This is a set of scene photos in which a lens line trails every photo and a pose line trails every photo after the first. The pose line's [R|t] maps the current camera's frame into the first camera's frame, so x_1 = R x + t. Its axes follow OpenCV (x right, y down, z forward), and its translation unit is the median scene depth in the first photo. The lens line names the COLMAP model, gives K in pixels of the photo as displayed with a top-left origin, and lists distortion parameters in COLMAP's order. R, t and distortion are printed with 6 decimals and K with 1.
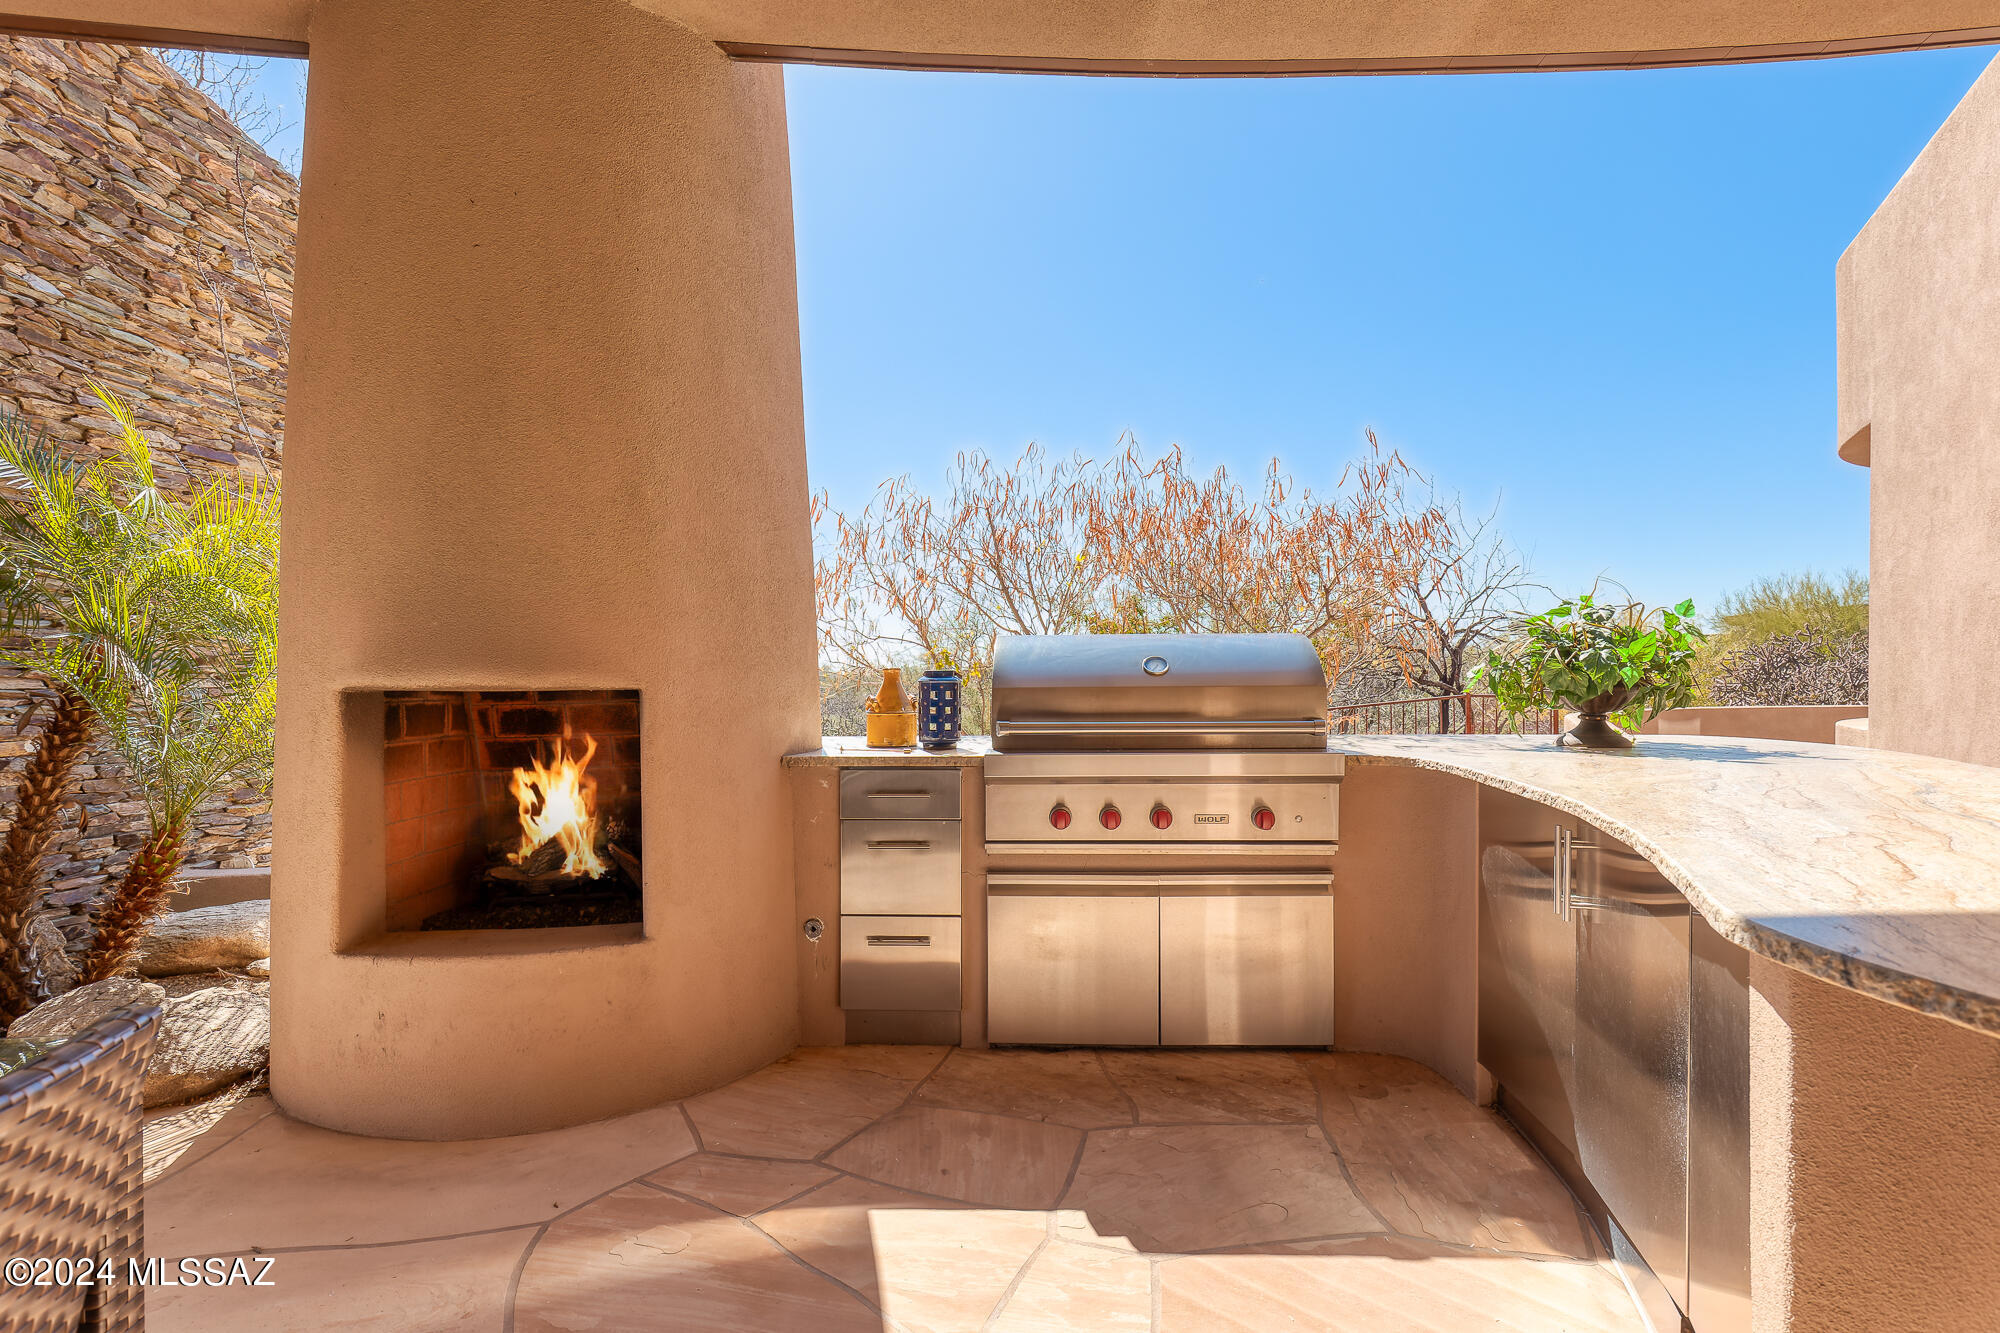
lens RADIAL K [[971.5, 0, 1022.5], [0, 971.5, 687.1], [0, 0, 1]] dist [-0.000959, 0.001412]
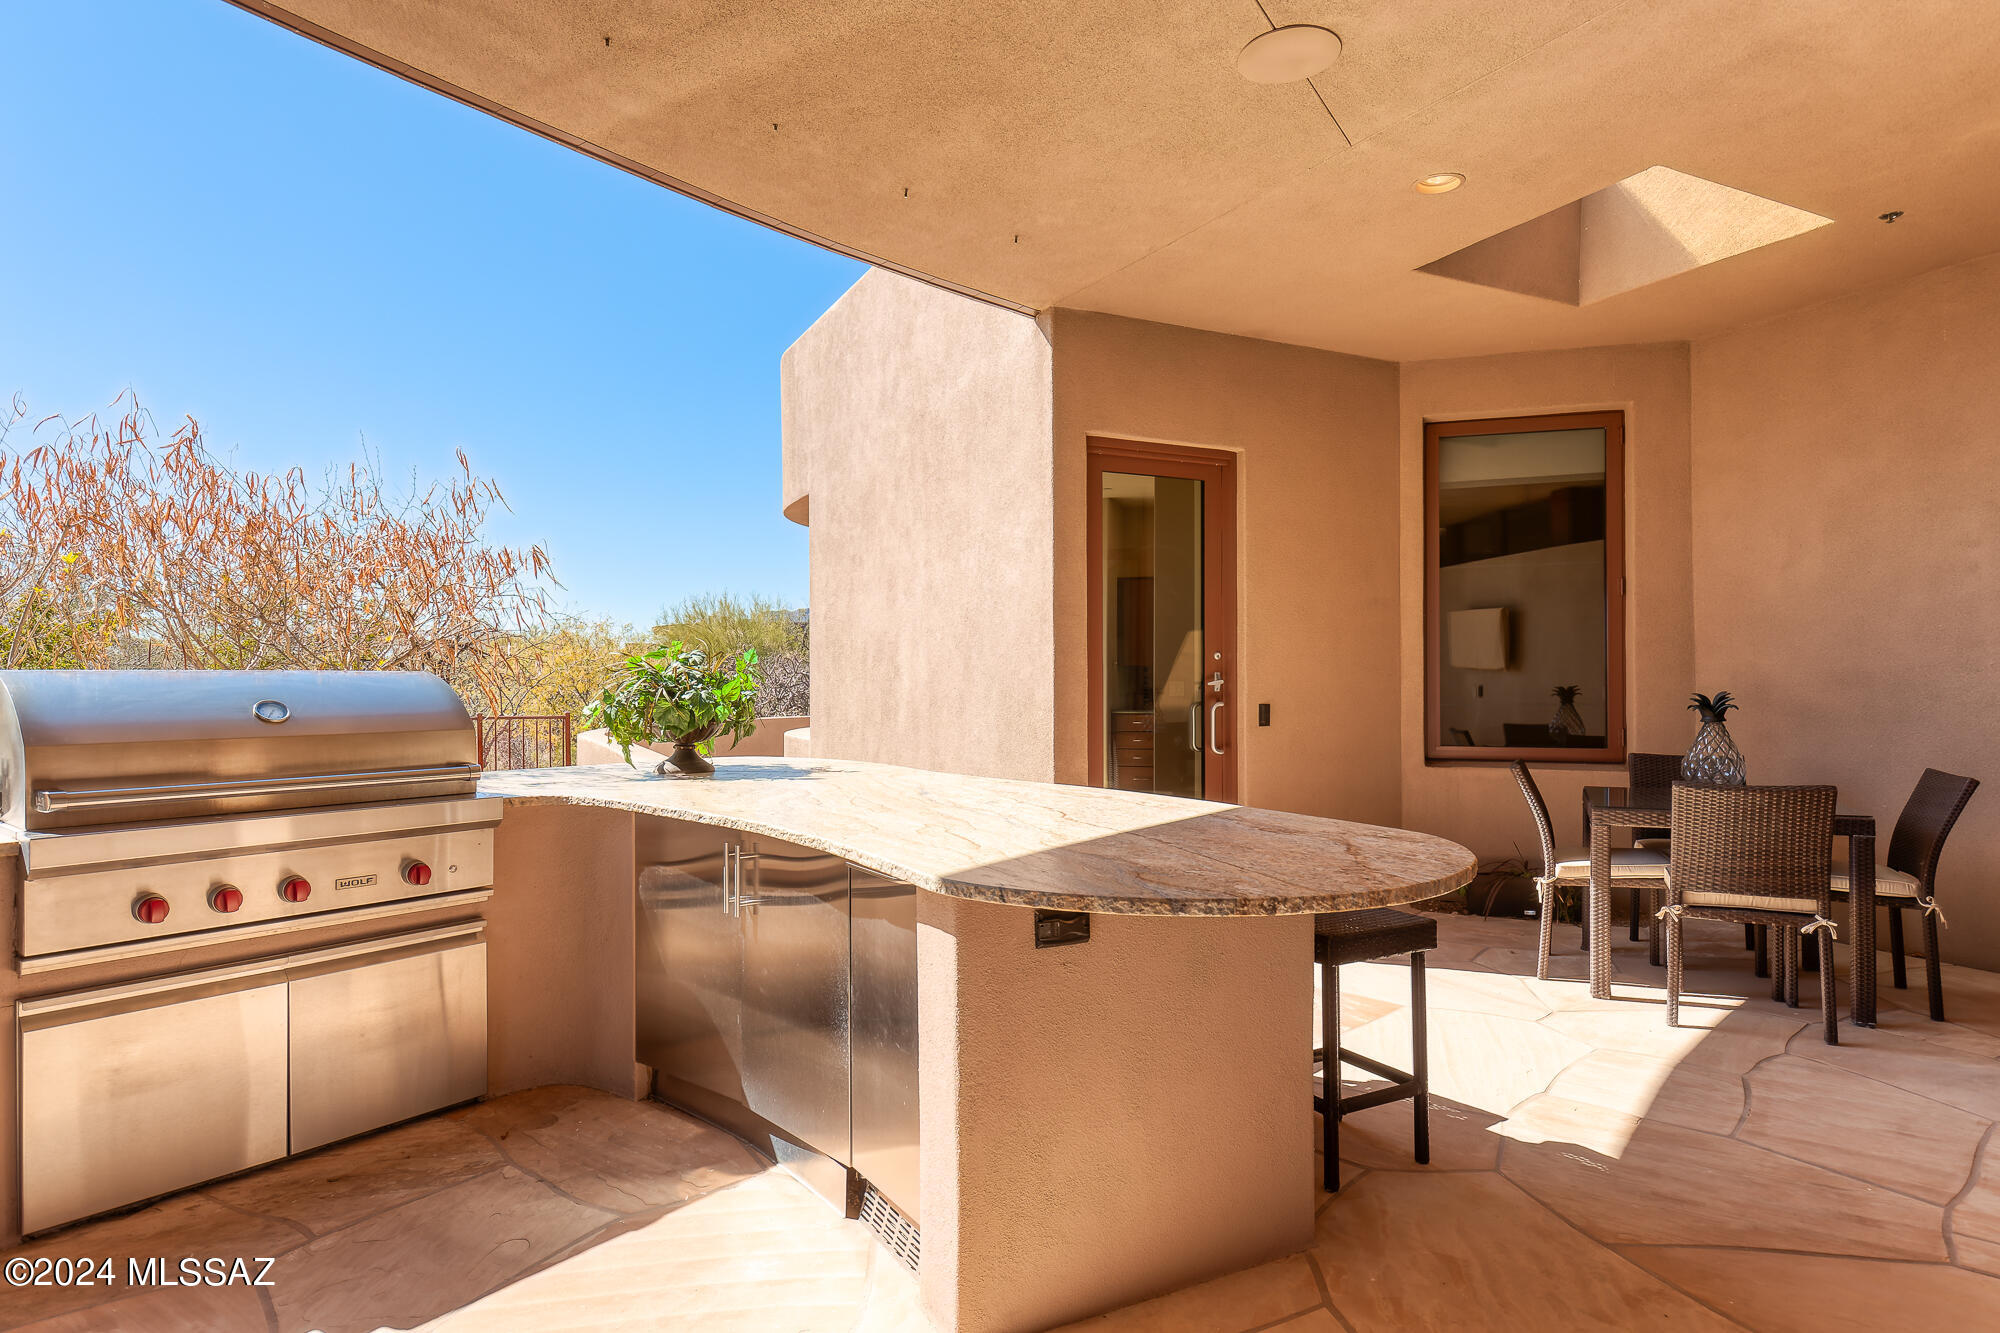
lens RADIAL K [[1113.1, 0, 1024.5], [0, 1113.1, 675.9], [0, 0, 1]] dist [0.010774, -0.000150]
pose [[0.575272, 0.005550, 0.817943, -0.293700], [0.007448, 0.999900, -0.012023, -0.038050], [-0.817928, 0.013009, 0.575174, -0.104820]]
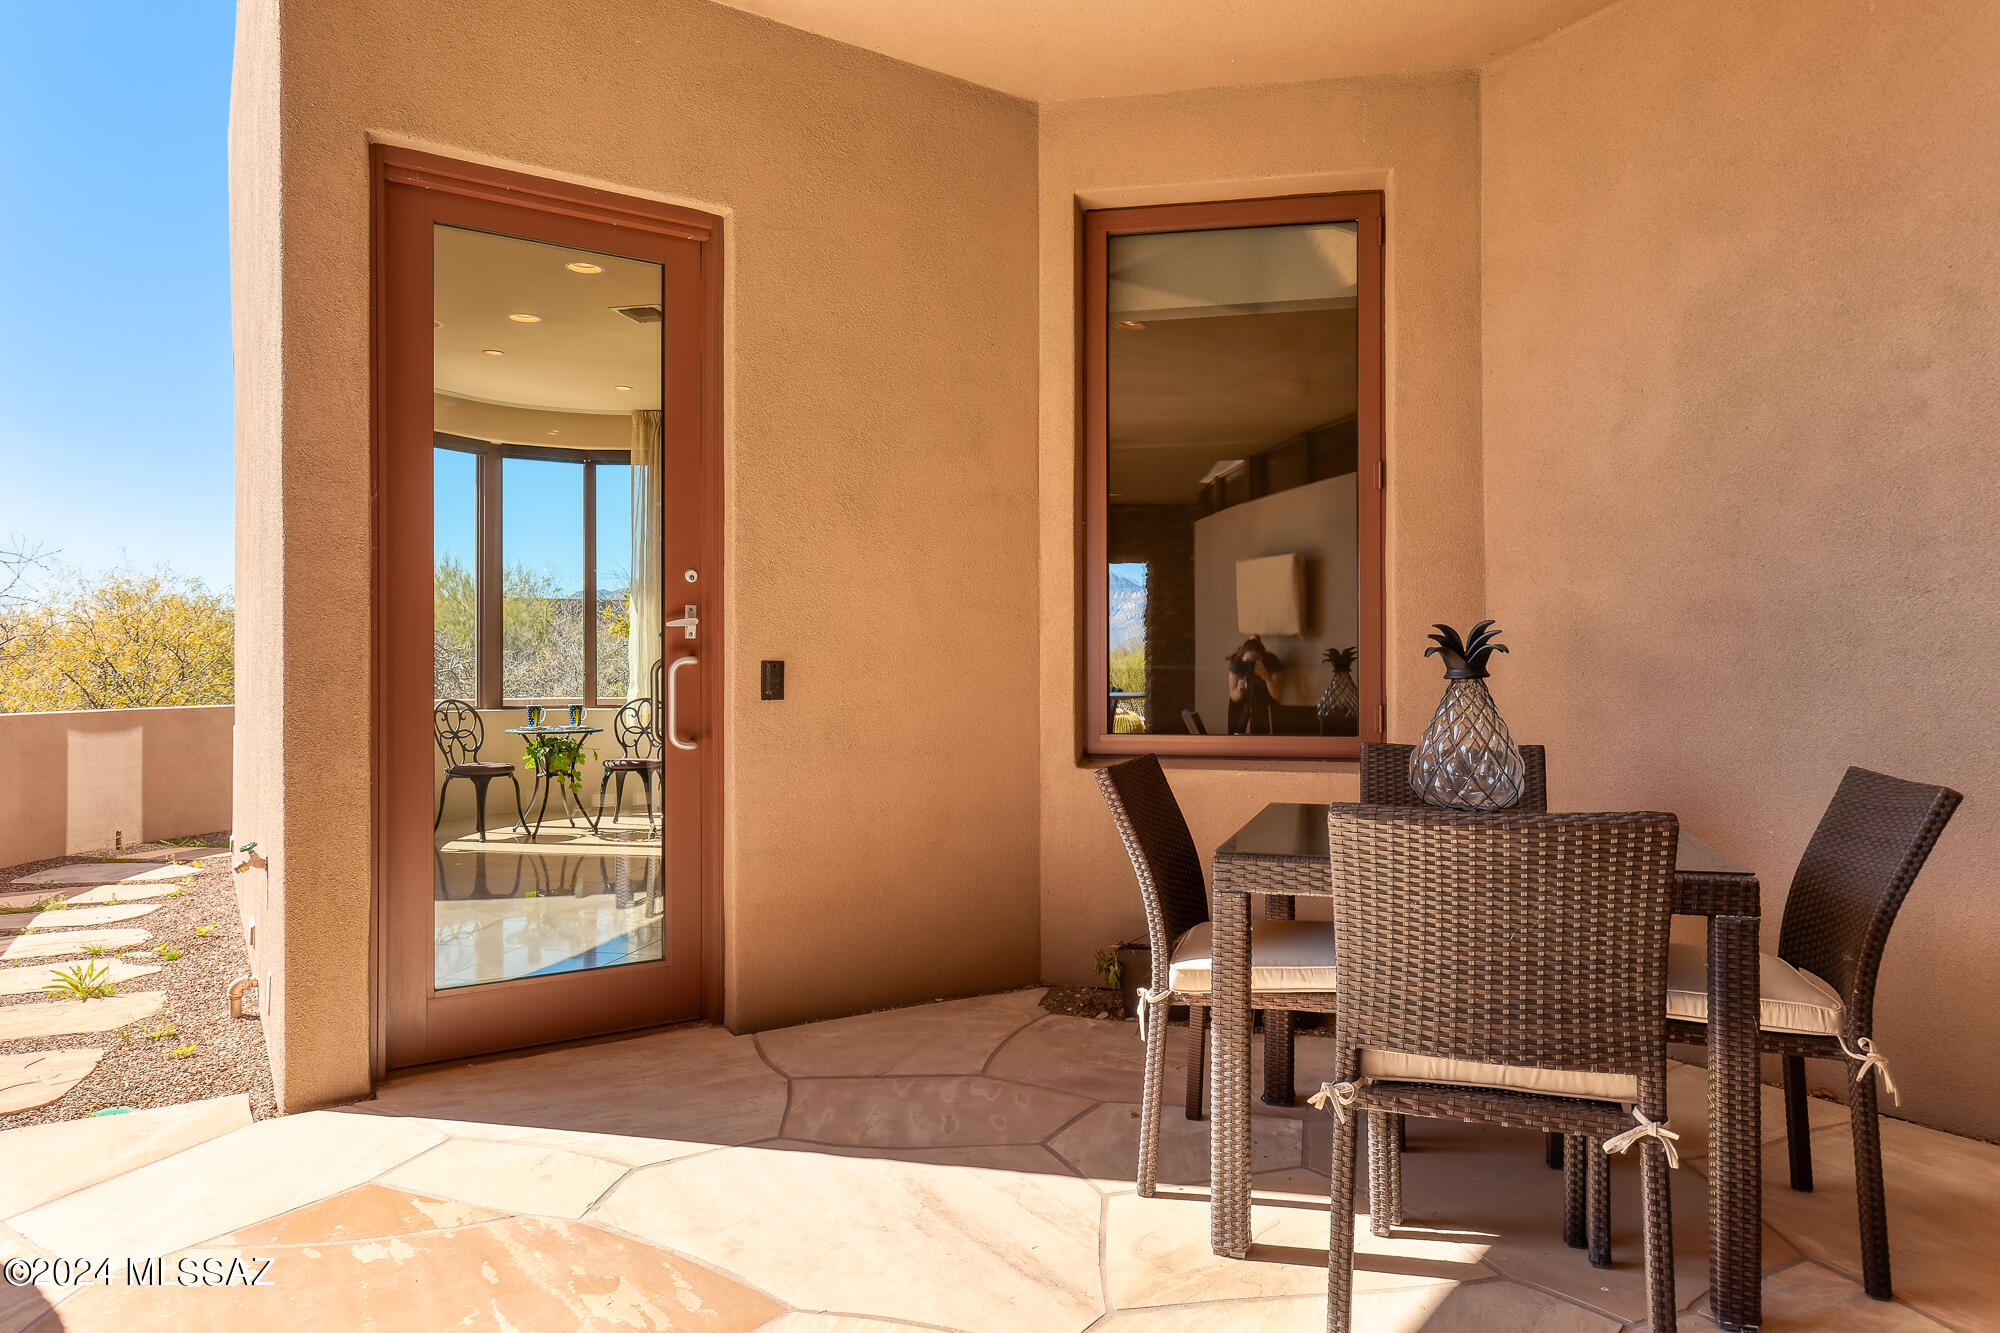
lens RADIAL K [[1234.2, 0, 1015.3], [0, 1234.2, 667.2], [0, 0, 1]] dist [0.004366, 0.000133]
pose [[0.479012, 0.005598, 0.877791, 0.602943], [0.006559, 0.999929, -0.009956, 0.012362], [-0.877784, 0.010526, 0.478941, -0.131734]]
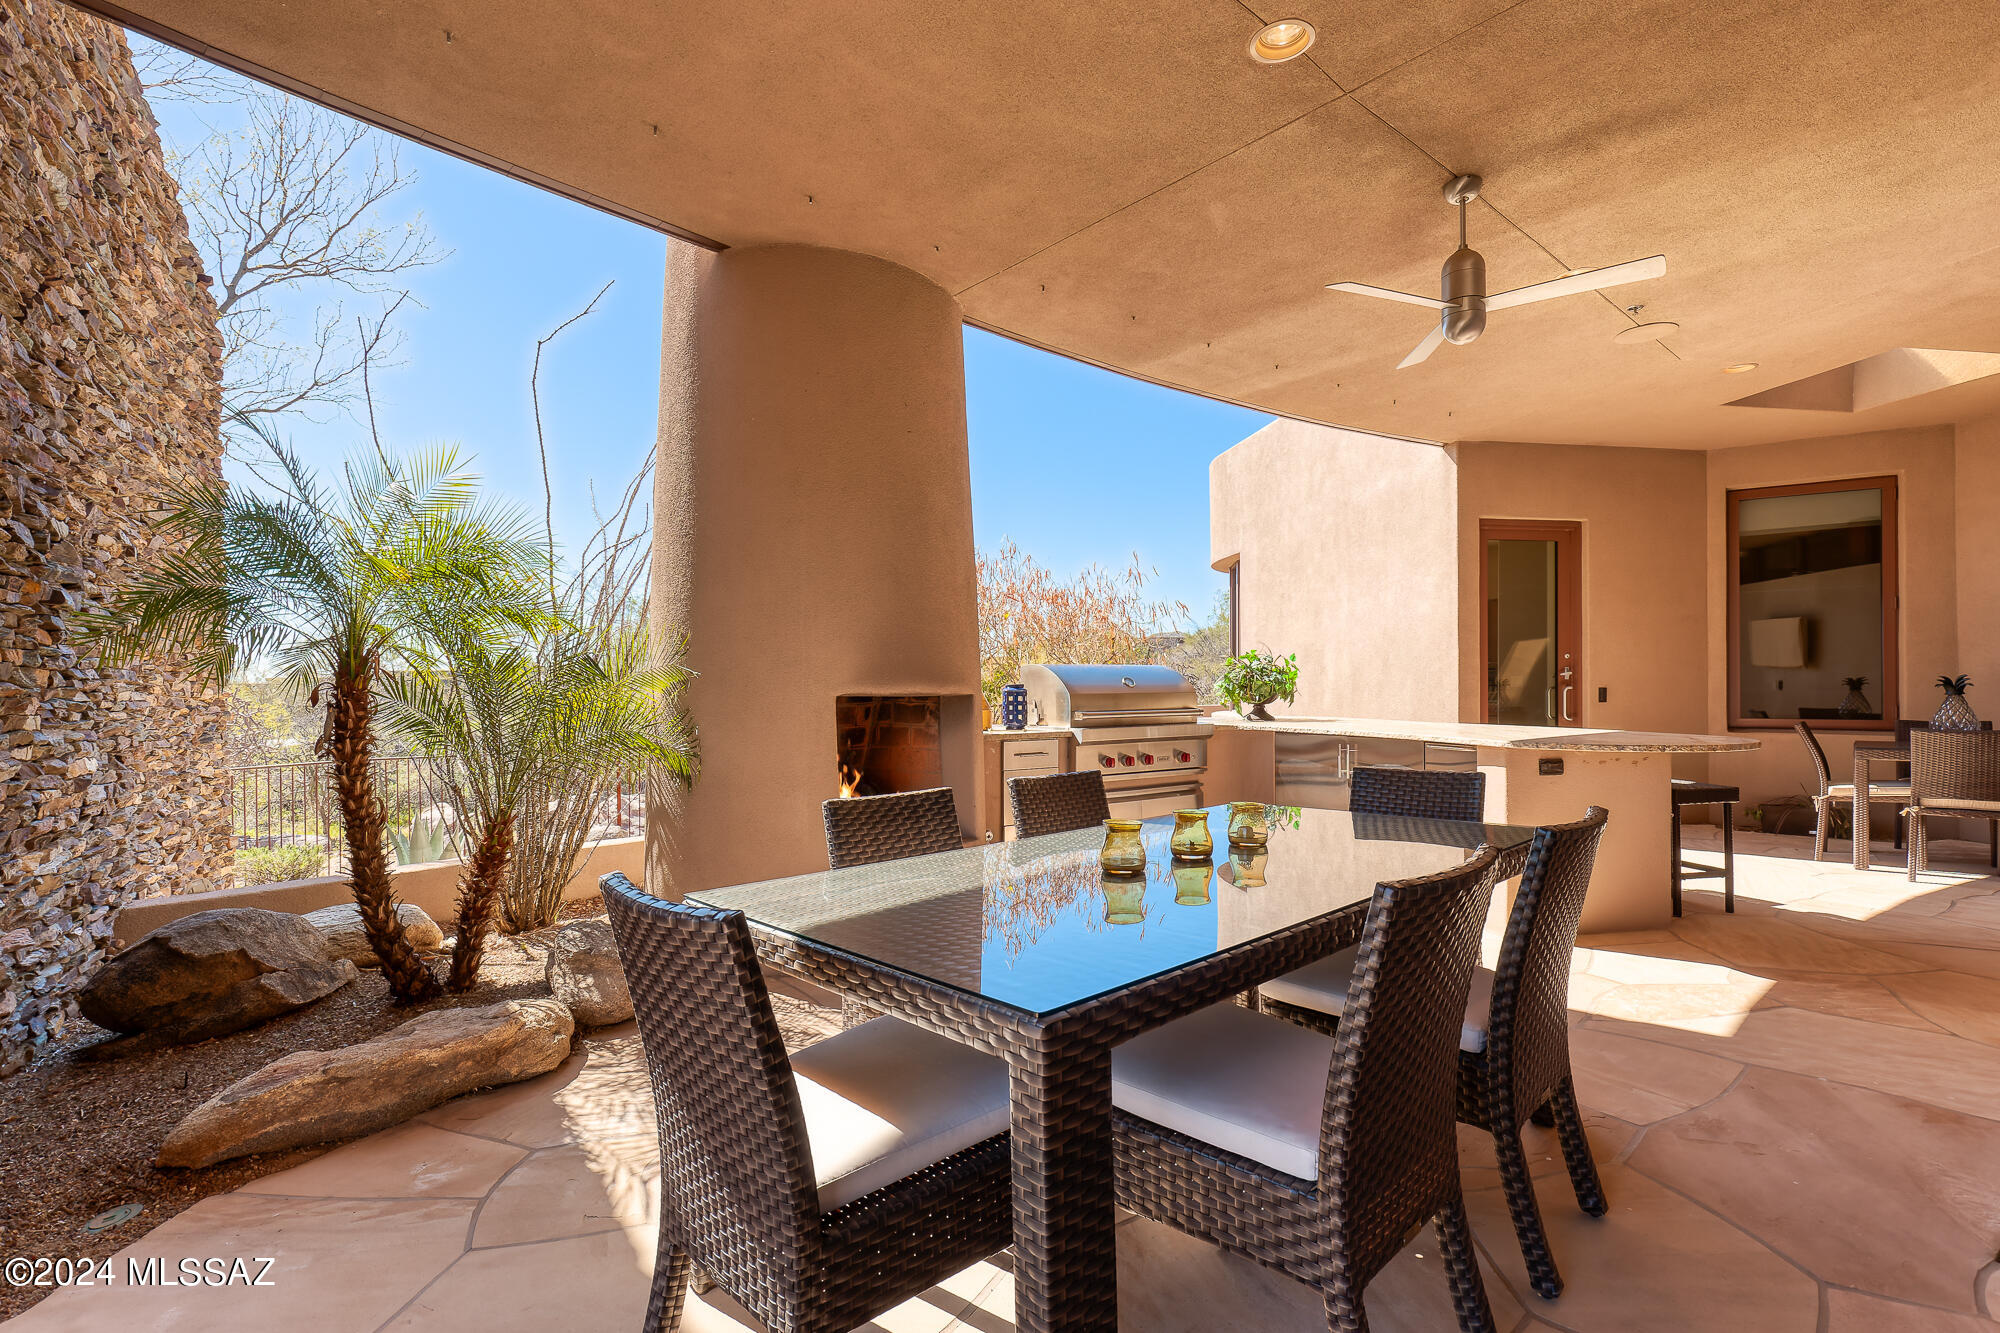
lens RADIAL K [[942.5, 0, 1012.6], [0, 942.5, 686.3], [0, 0, 1]] dist [0.001499, -0.001016]
pose [[0.790991, 0.001475, 0.611827, -1.236053], [0.006084, 0.999929, -0.010276, 0.004446], [-0.611798, 0.011851, 0.790925, -0.347513]]
